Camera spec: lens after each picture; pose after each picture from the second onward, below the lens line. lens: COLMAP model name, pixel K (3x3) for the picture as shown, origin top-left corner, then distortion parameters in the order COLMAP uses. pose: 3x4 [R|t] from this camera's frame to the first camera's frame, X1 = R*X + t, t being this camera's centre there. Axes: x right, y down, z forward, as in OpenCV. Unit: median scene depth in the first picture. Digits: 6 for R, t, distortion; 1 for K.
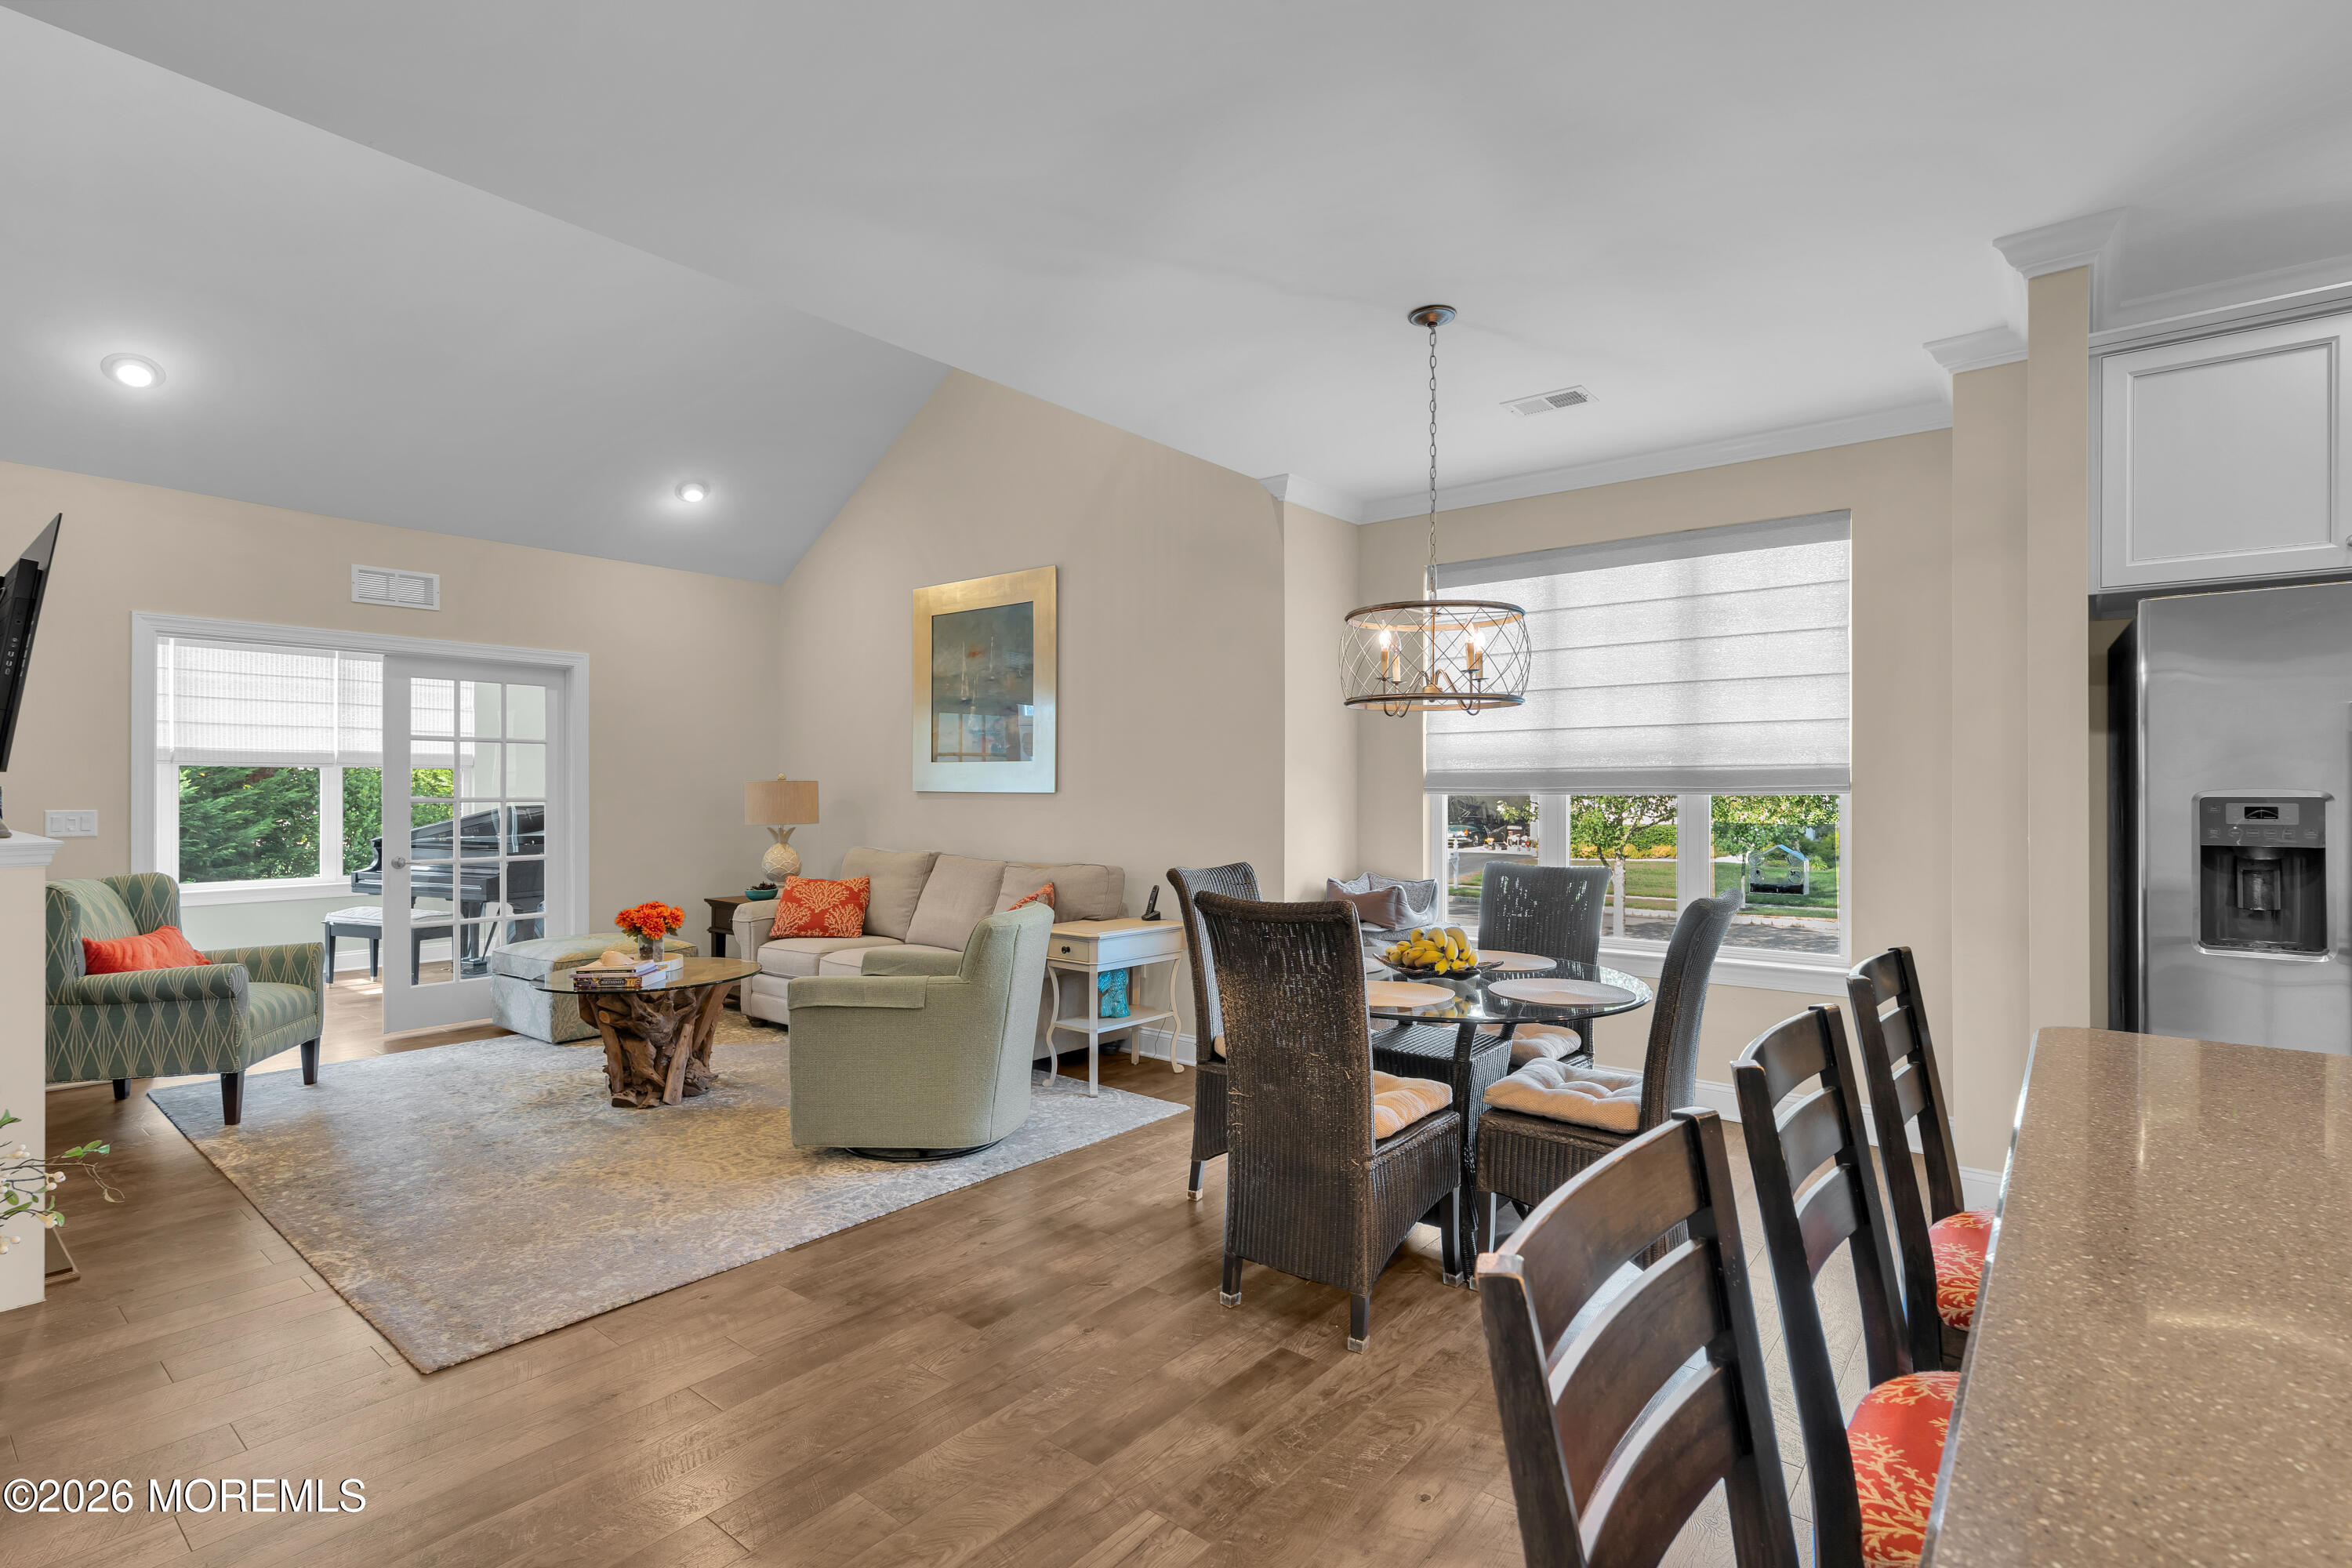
lens RADIAL K [[1114.3, 0, 1174.6], [0, 1114.3, 790.2], [0, 0, 1]] dist [-0.000339, 0.004285]
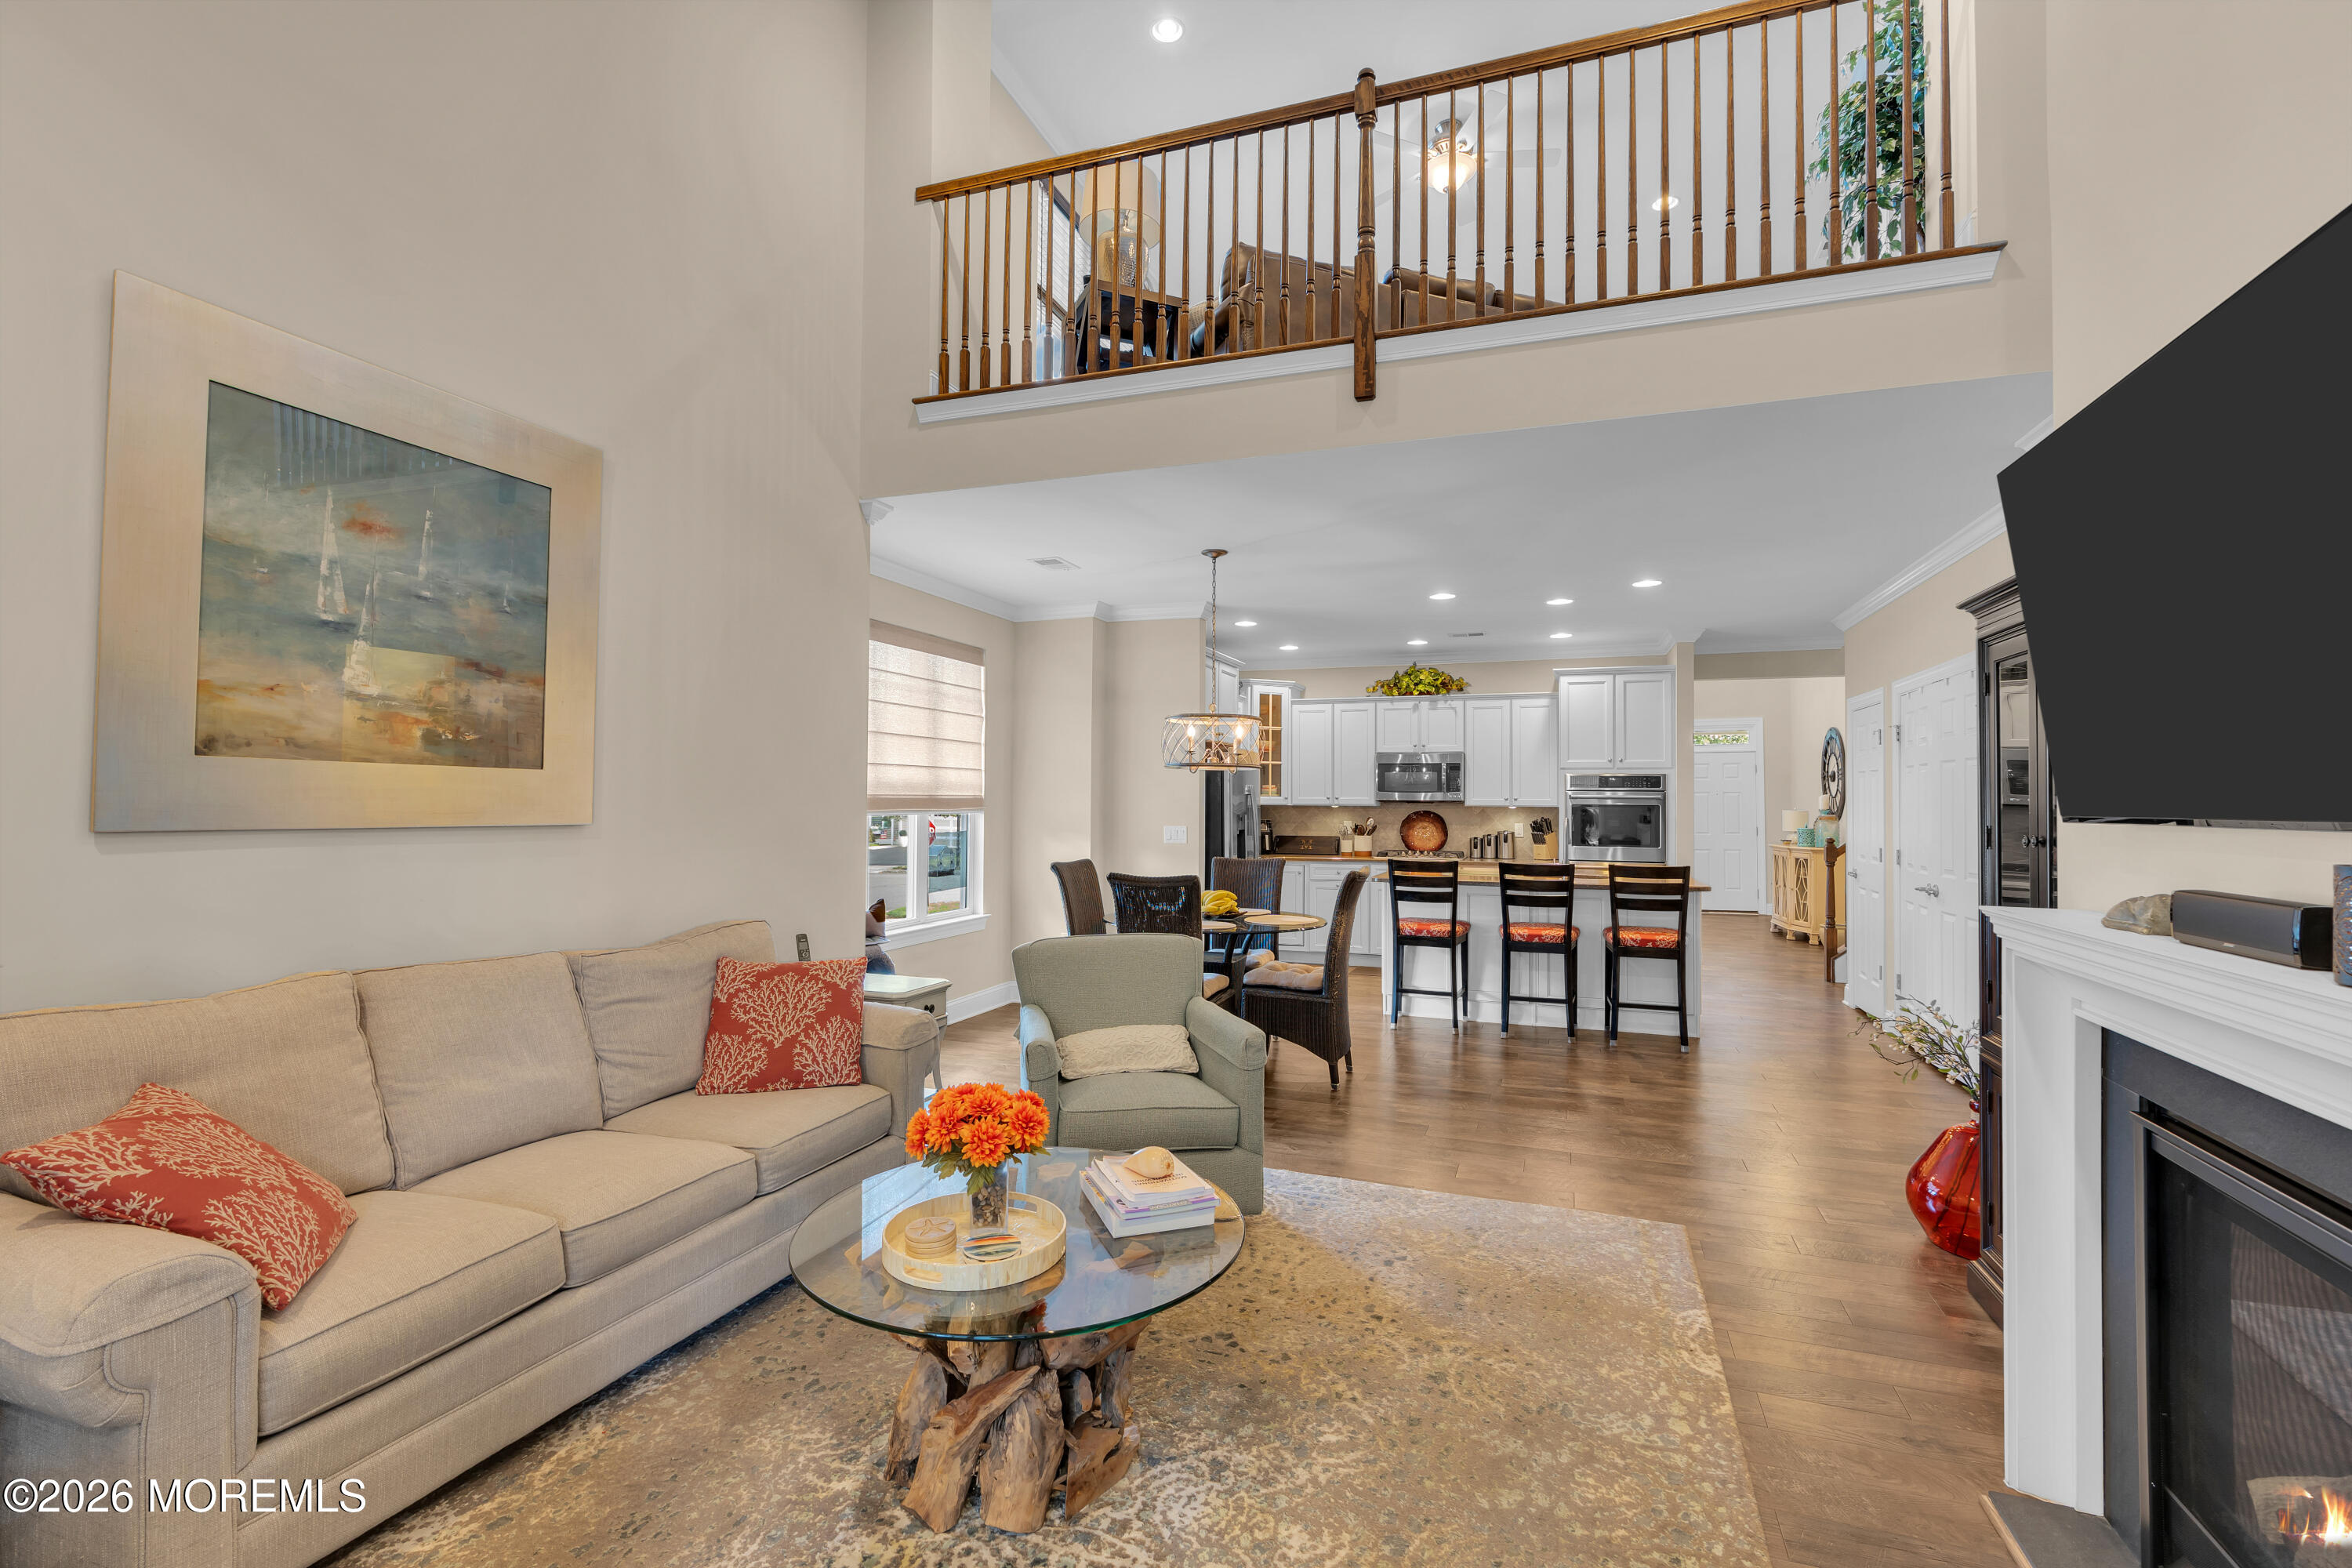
lens RADIAL K [[1114.3, 0, 1170.2], [0, 1114.3, 771.4], [0, 0, 1]] dist [-0.000339, 0.004285]
pose [[-0.345643, 0.020089, 0.938151, -0.928352], [-0.006718, 0.999692, -0.023882, -0.017458], [-0.938342, -0.014557, -0.345402, 1.092515]]
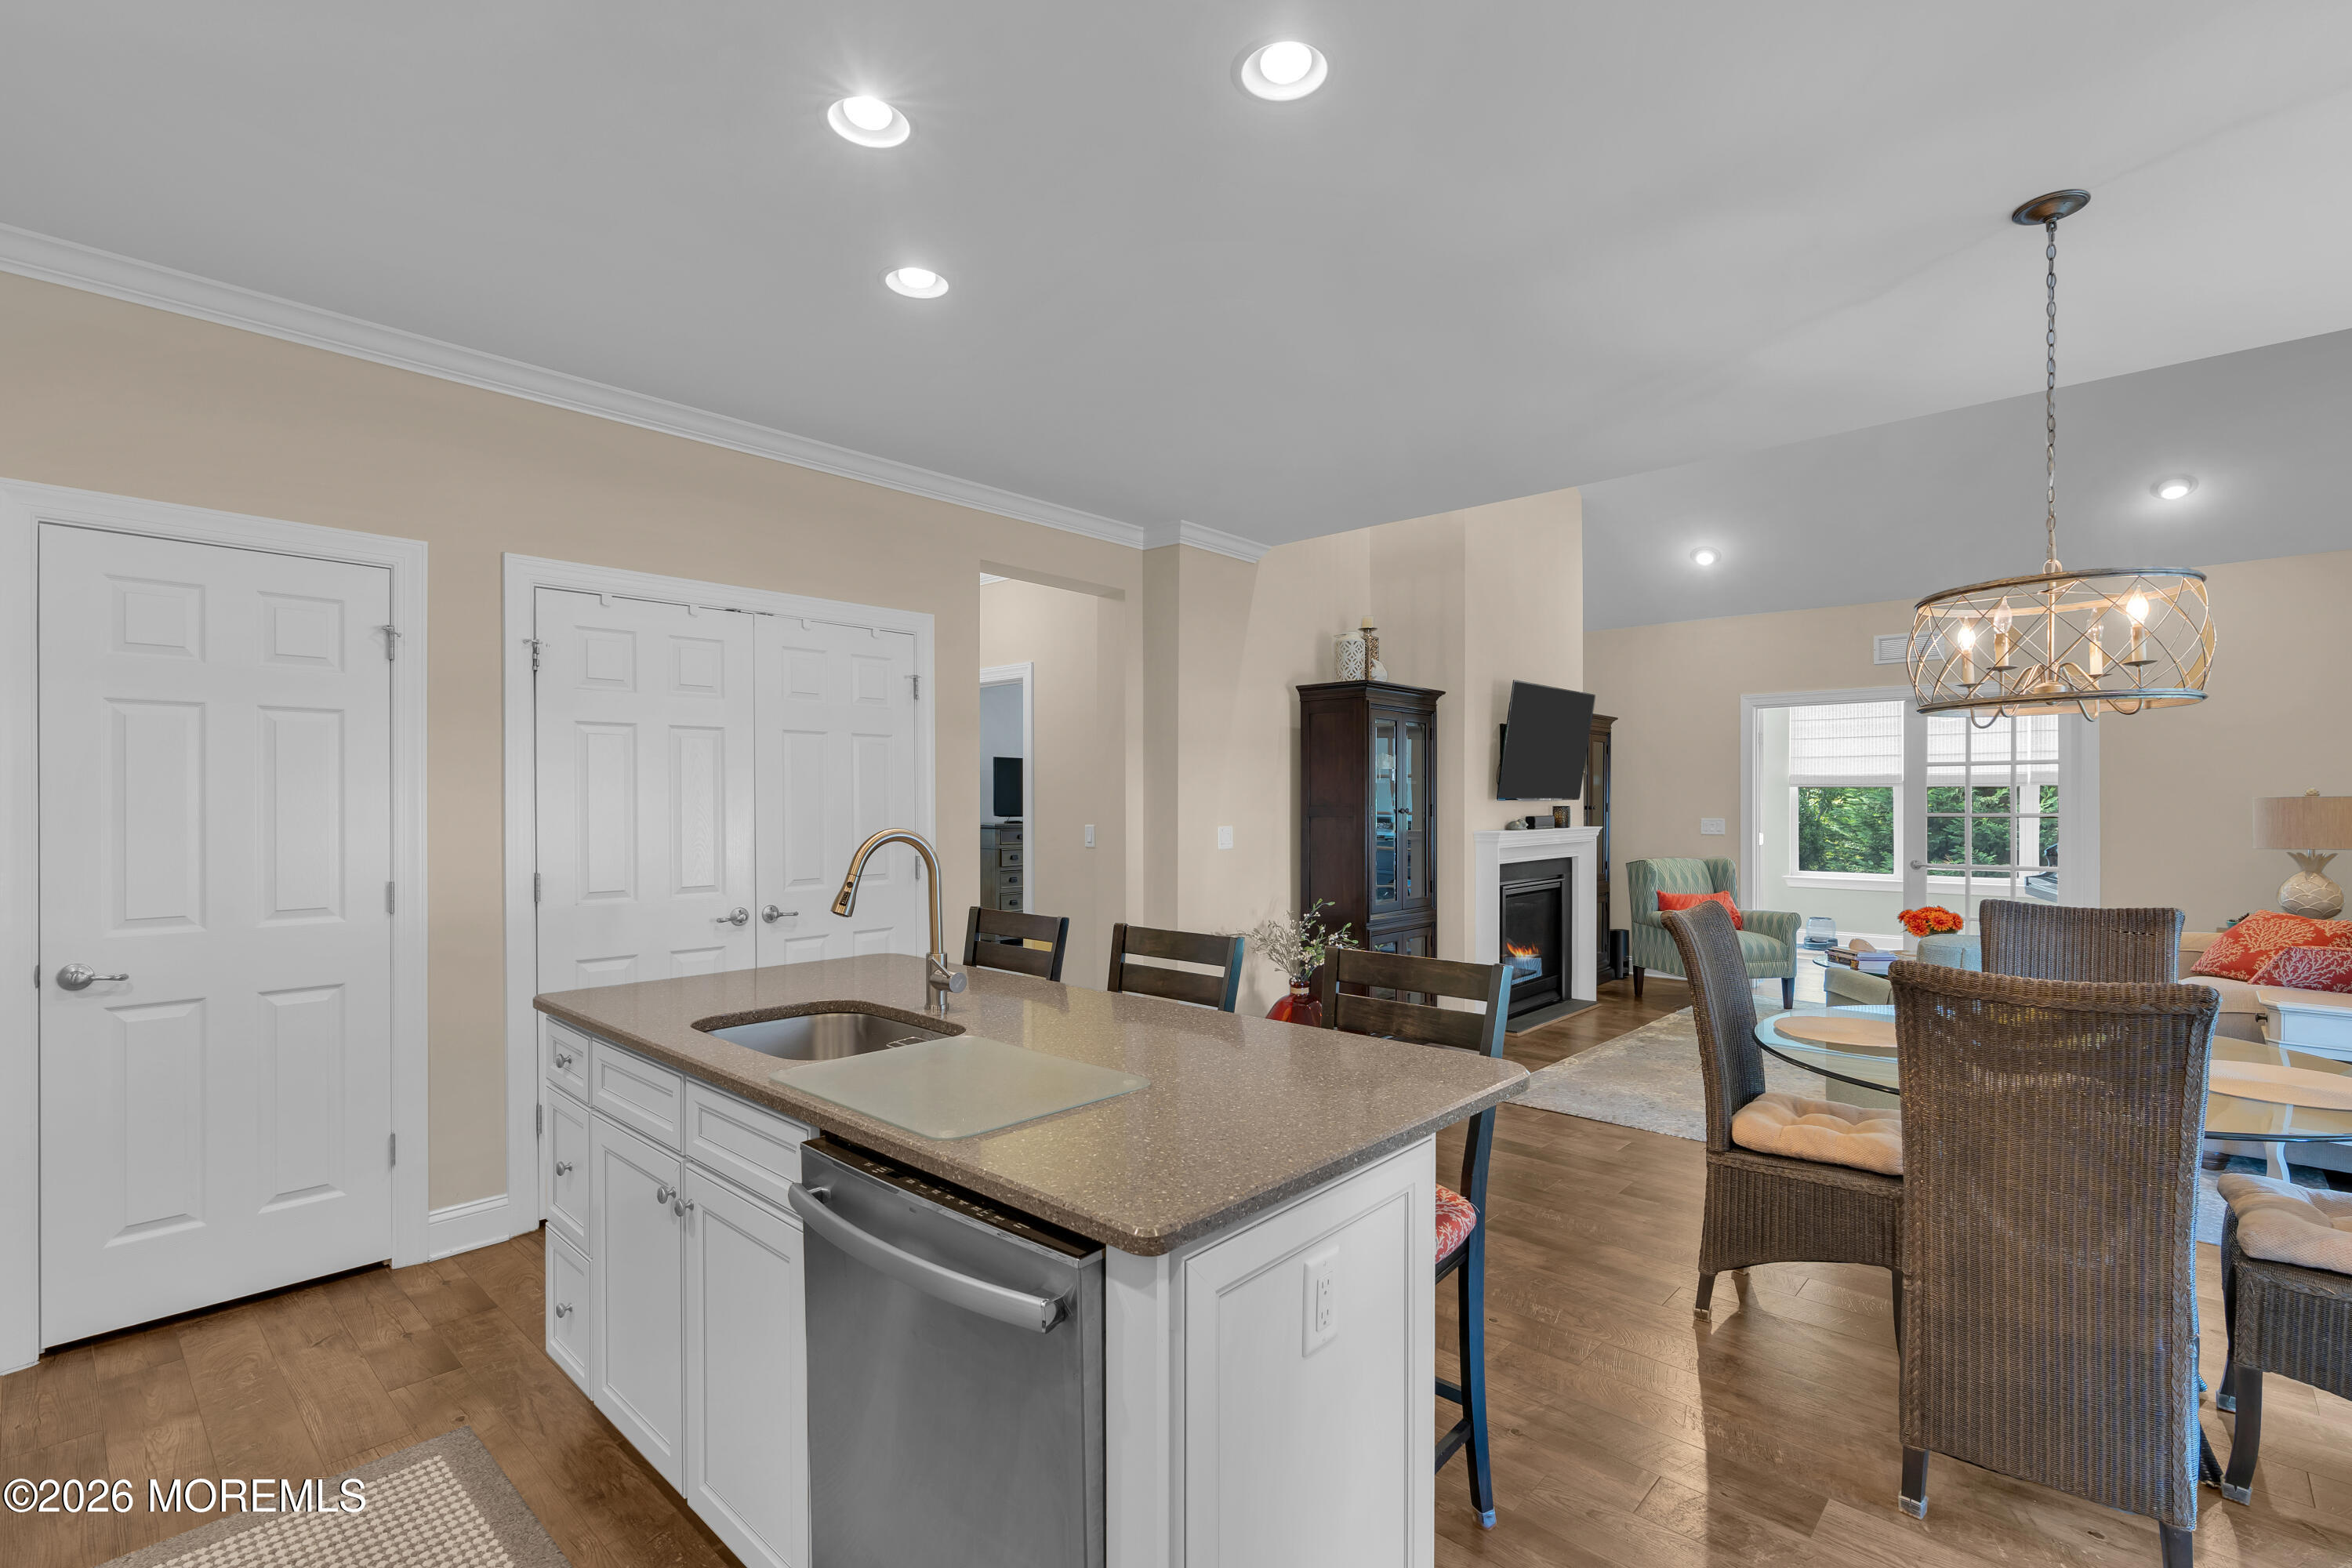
lens RADIAL K [[1049.7, 0, 1185.5], [0, 1049.7, 800.3], [0, 0, 1]] dist [0.001183, 0.000789]
pose [[-0.043700, -0.002592, -0.999041, 0.643310], [0.001121, 0.999996, -0.002643, -0.005976], [0.999044, -0.001235, -0.043697, 0.279167]]
